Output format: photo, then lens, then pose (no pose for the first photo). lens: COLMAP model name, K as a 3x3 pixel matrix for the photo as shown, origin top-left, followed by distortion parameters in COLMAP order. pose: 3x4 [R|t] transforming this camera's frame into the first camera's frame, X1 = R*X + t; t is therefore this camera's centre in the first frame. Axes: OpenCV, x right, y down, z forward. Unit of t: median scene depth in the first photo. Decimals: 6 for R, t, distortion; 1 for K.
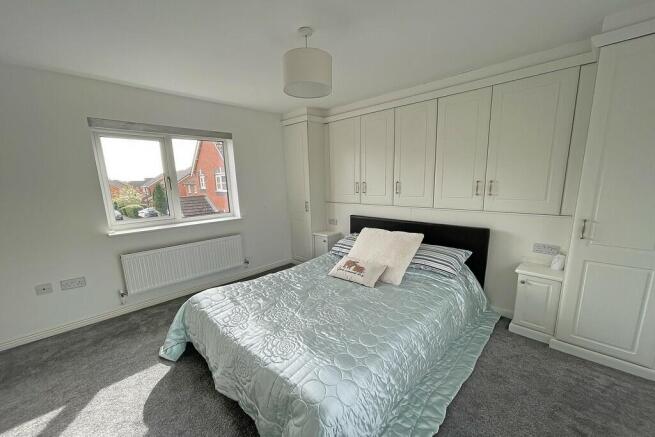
lens RADIAL K [[254.4, 0, 328.9], [0, 254.4, 227.6], [0, 0, 1]] dist [-0.000243, -0.000260]
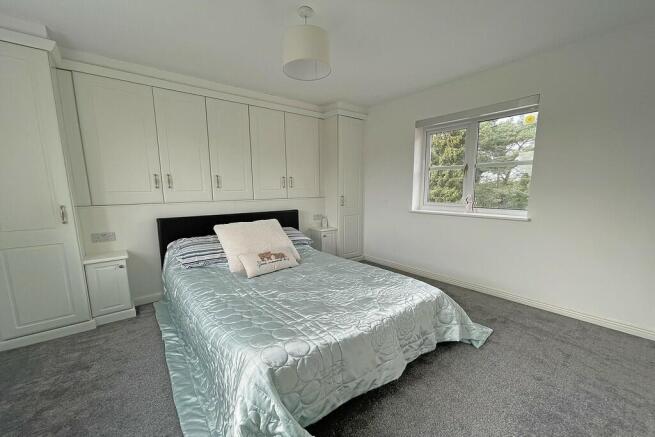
lens RADIAL K [[271.8, 0, 329.6], [0, 271.8, 221.1], [0, 0, 1]] dist [0.000355, -0.000046]
pose [[0.128624, -0.113911, 0.985129, -0.705978], [0.176969, 0.980073, 0.090221, -0.030007], [-0.975776, 0.162732, 0.146220, 0.472587]]
